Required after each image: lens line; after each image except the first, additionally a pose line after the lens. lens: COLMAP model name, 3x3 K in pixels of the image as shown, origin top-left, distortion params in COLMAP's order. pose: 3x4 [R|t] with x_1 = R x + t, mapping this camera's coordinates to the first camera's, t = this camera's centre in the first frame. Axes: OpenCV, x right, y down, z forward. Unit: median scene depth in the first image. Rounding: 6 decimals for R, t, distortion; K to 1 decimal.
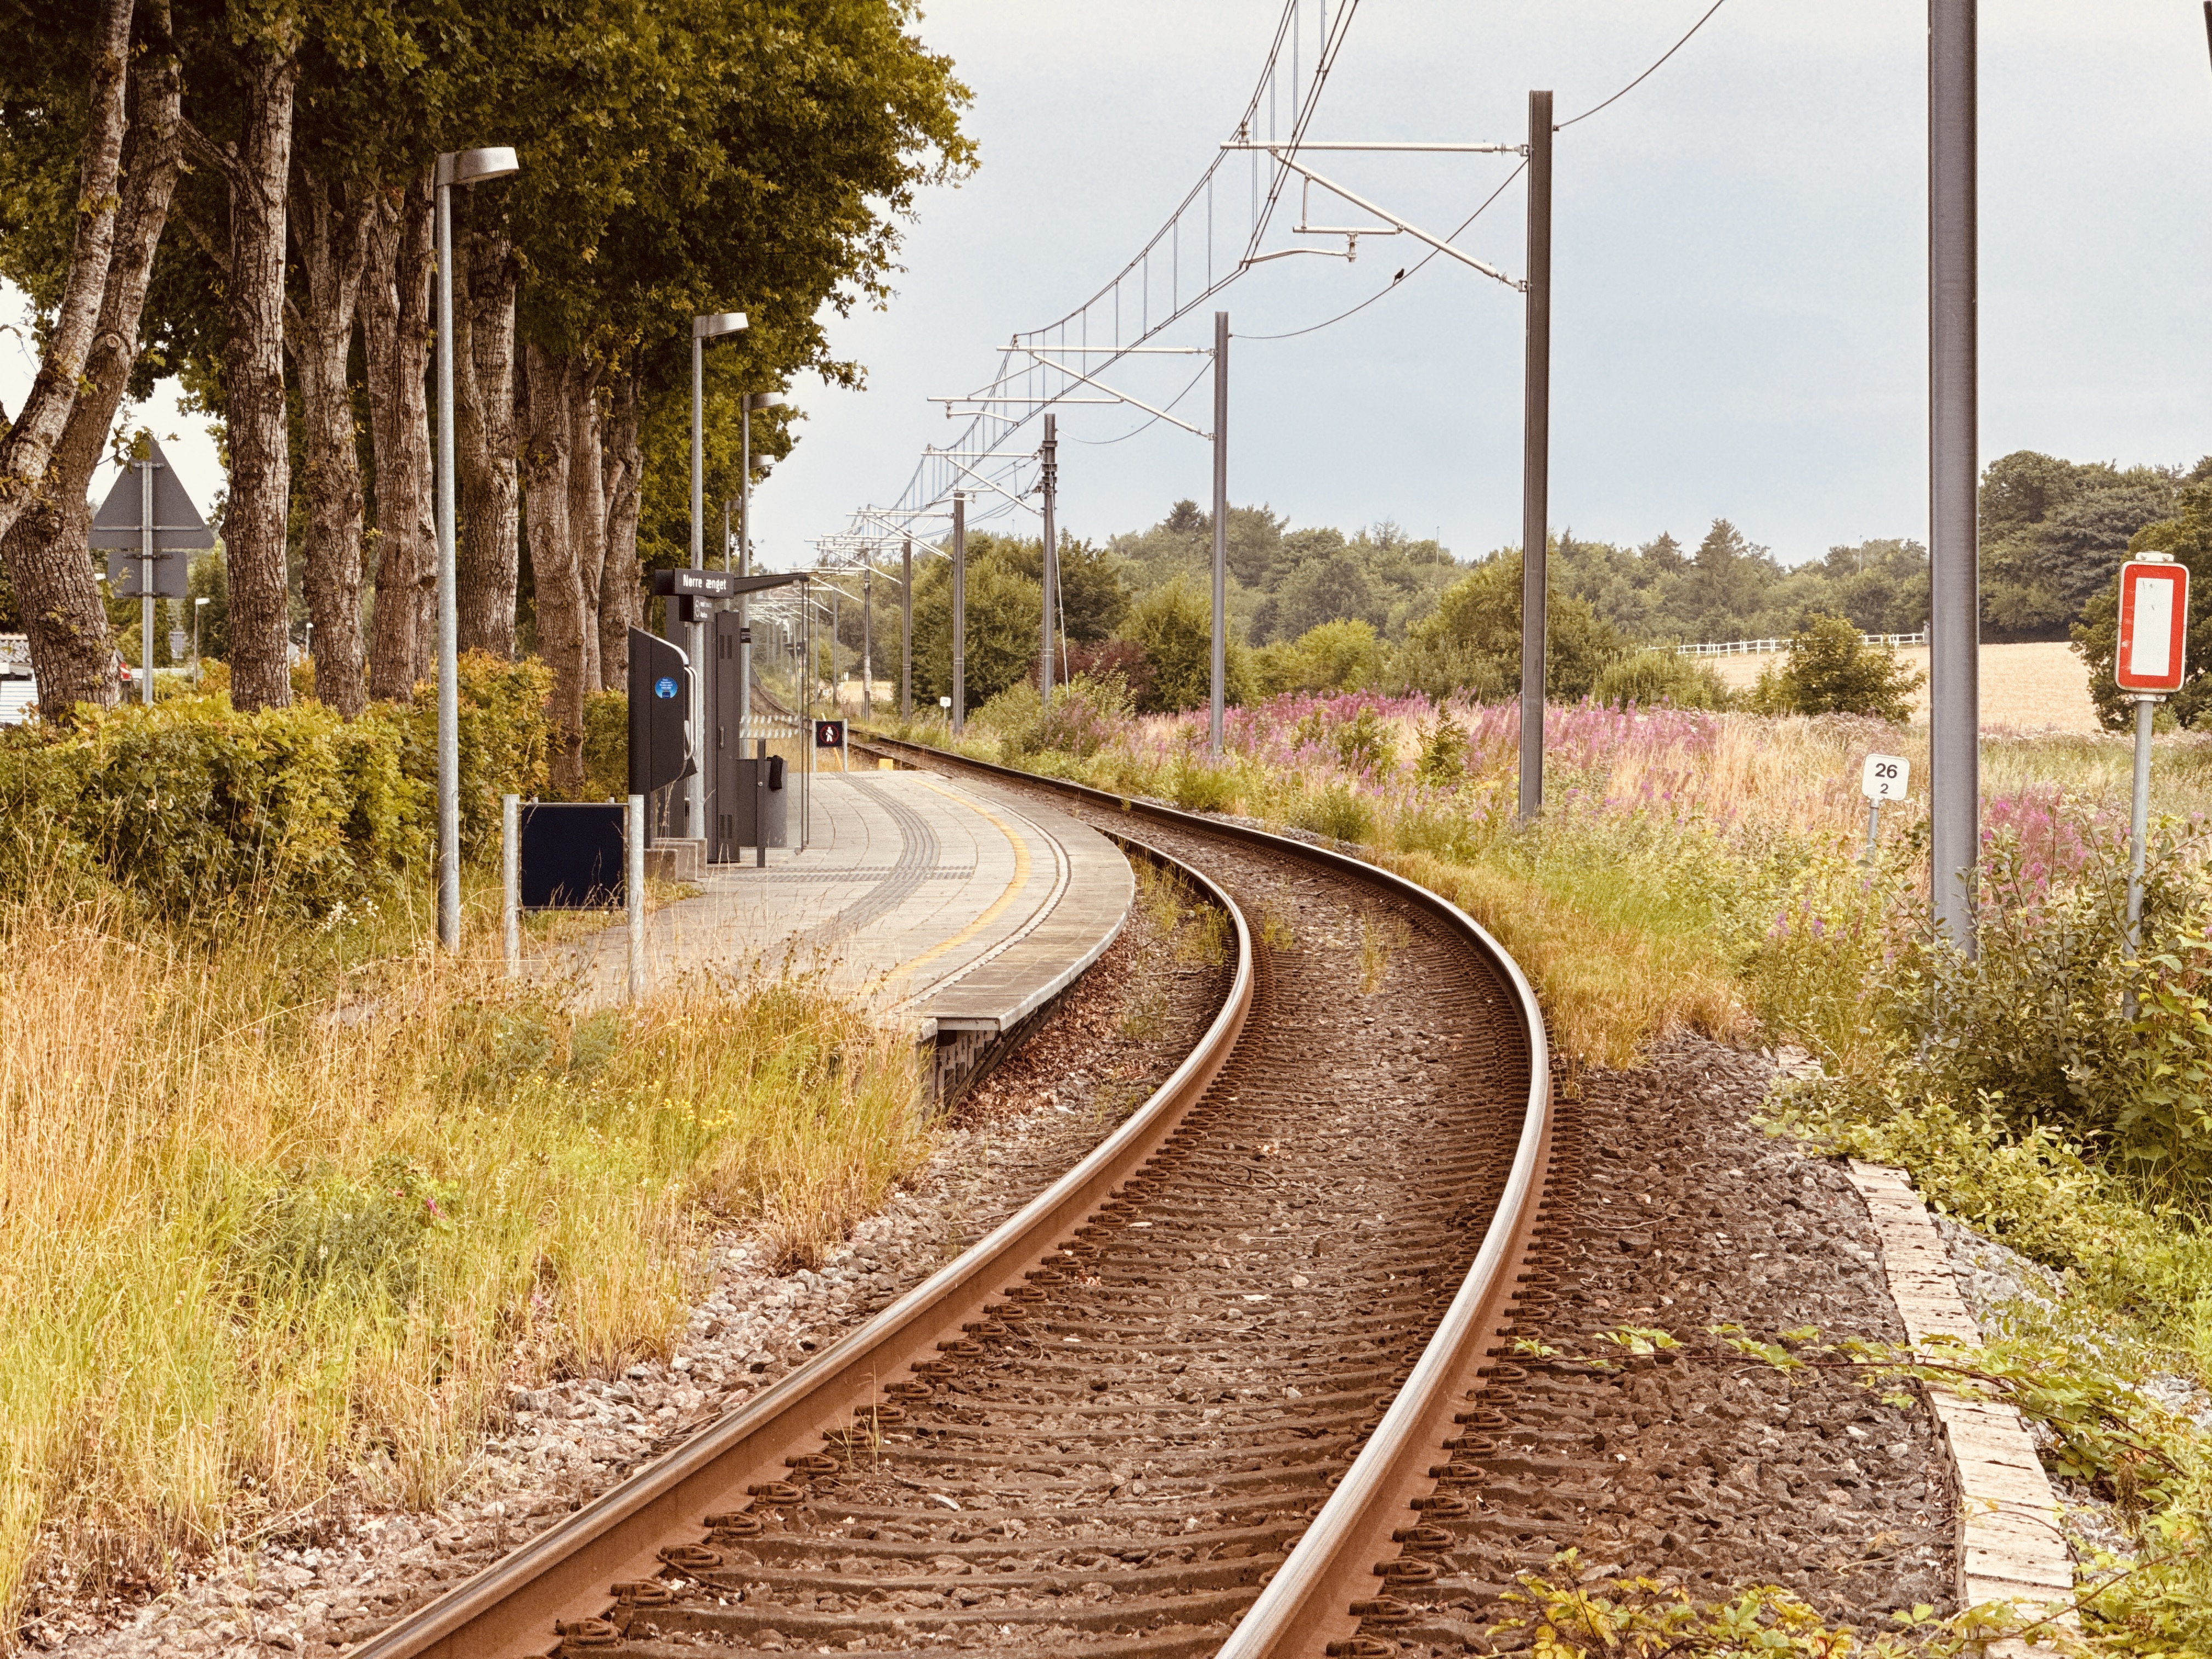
lens RADIAL K [[7782.5, 0, 1106.0], [0, 7782.5, 829.5], [0, 0, 1]] dist [0.244150, 1.508844]
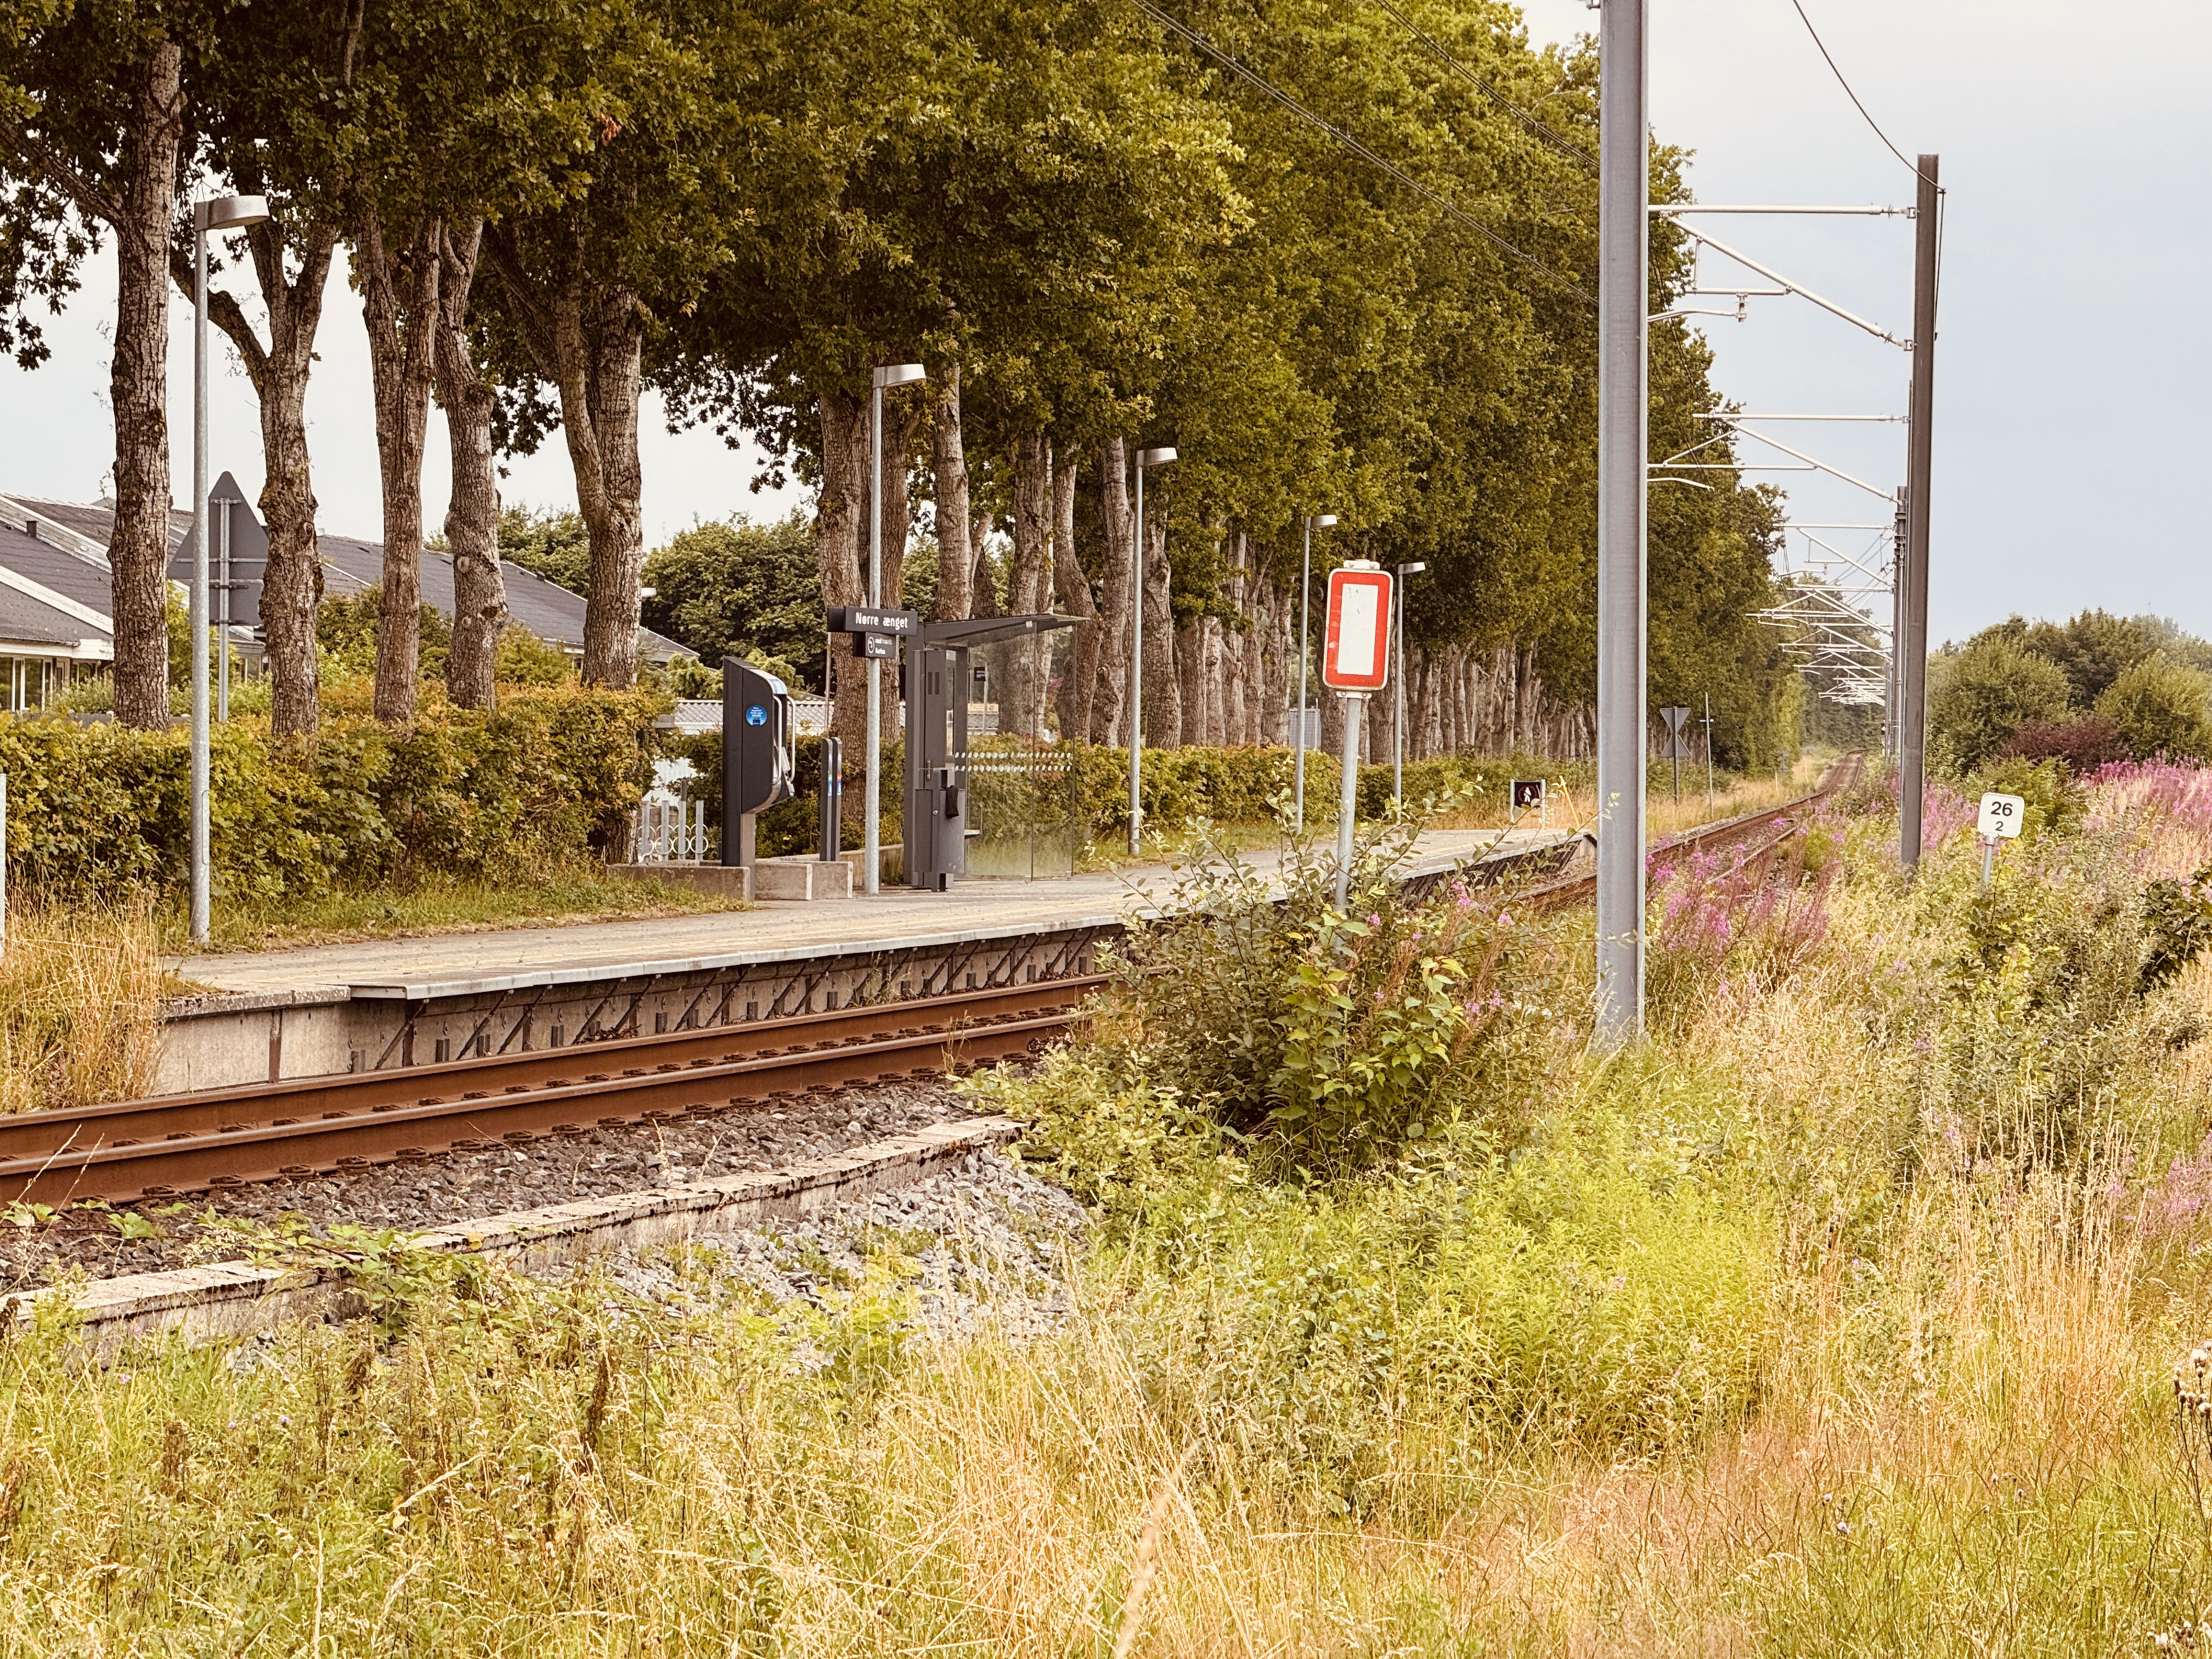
lens RADIAL K [[7782.5, 0, 1106.0], [0, 7782.5, 829.5], [0, 0, 1]] dist [0.244150, 1.508844]
pose [[0.988513, 0.009347, -0.150846, 0.147788], [-0.010982, 0.999890, -0.010008, 0.007239], [0.150736, 0.011550, 0.988507, -0.037900]]
